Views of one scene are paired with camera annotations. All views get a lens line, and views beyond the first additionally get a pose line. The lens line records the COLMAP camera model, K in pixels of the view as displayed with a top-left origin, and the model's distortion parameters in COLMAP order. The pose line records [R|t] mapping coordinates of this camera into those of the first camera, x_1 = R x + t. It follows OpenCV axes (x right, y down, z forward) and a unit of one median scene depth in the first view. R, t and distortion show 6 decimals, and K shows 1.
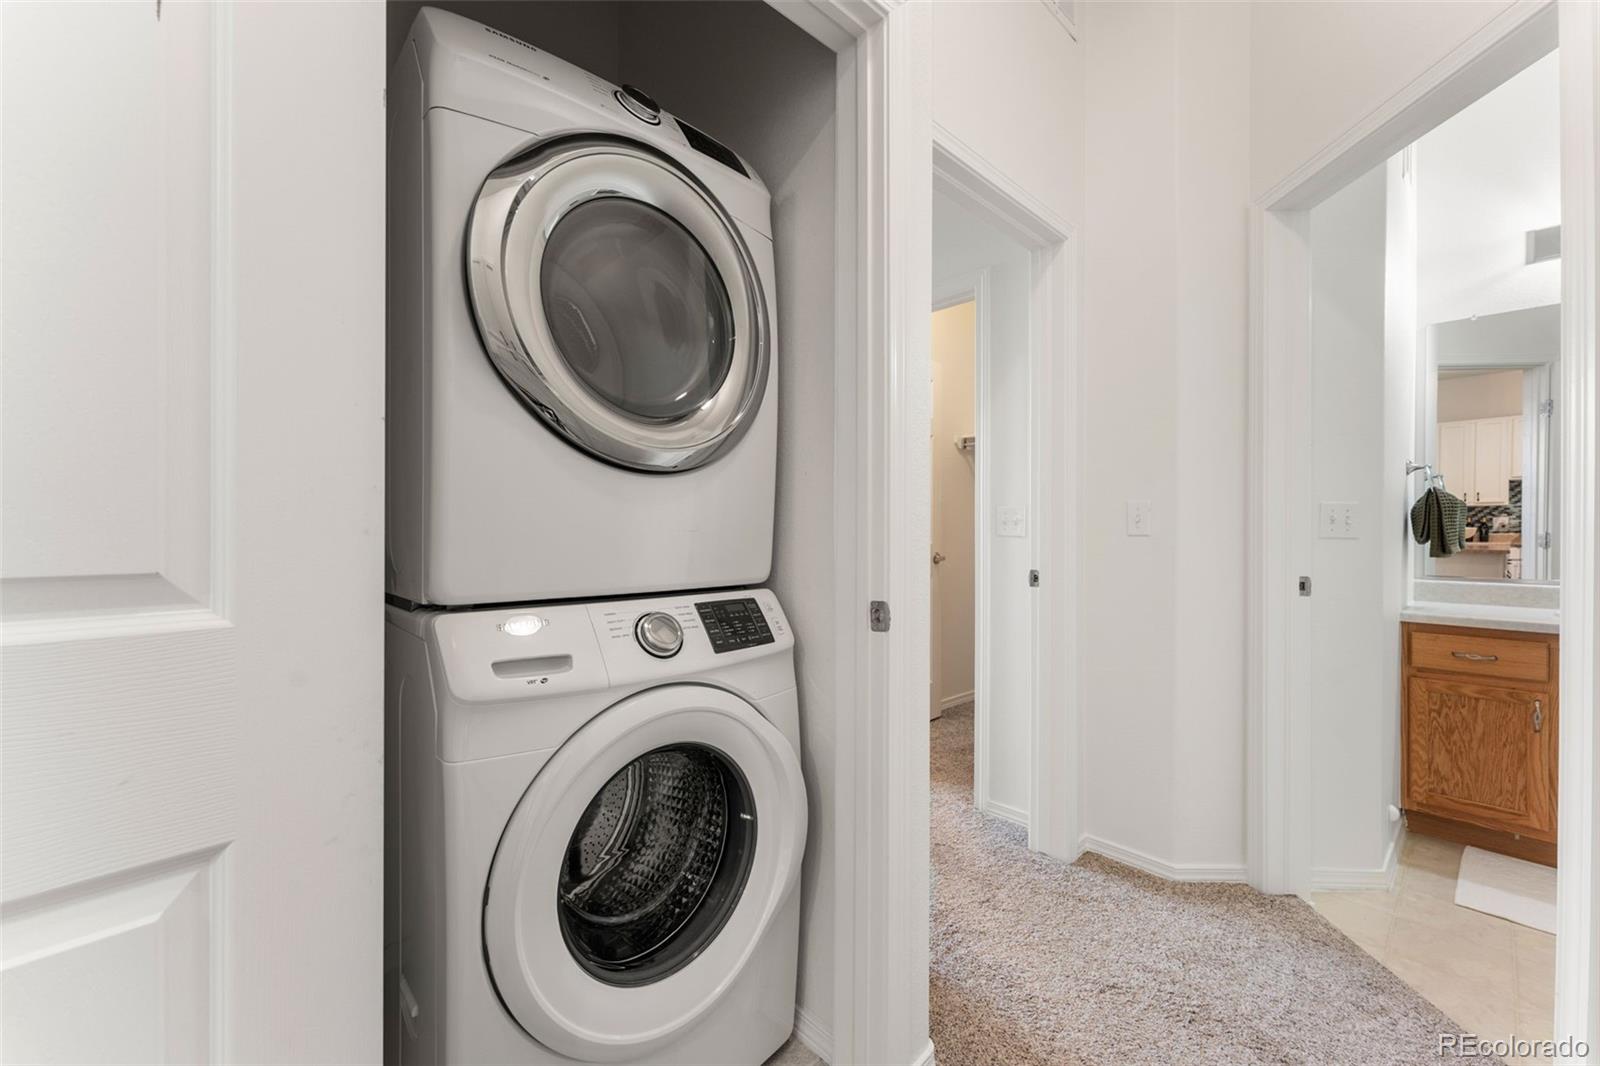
lens RADIAL K [[649.6, 0, 786.5], [0, 649.6, 525.4], [0, 0, 1]] dist [0.001010, 0.000439]
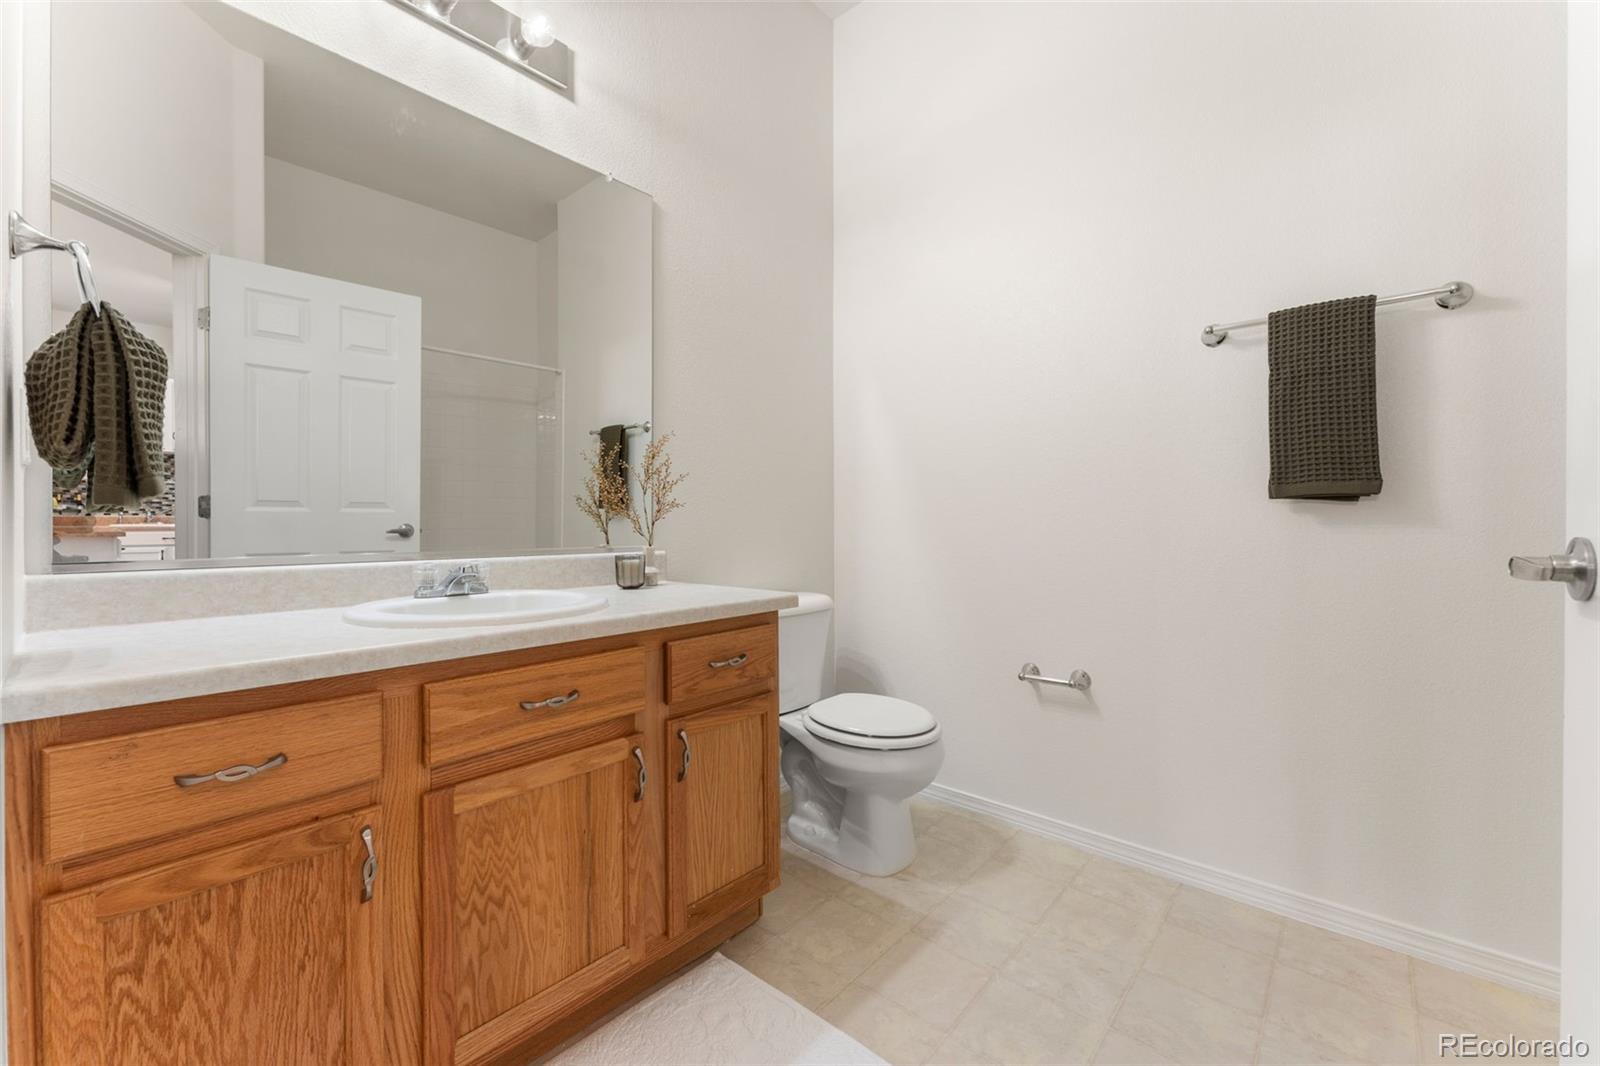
lens RADIAL K [[649.6, 0, 792.9], [0, 649.6, 530.0], [0, 0, 1]] dist [0.001010, 0.000439]
pose [[-0.084187, -0.015761, 0.996325, 0.654178], [-0.002130, 0.999875, 0.015637, 0.058812], [-0.996448, -0.000806, -0.084211, 0.702183]]
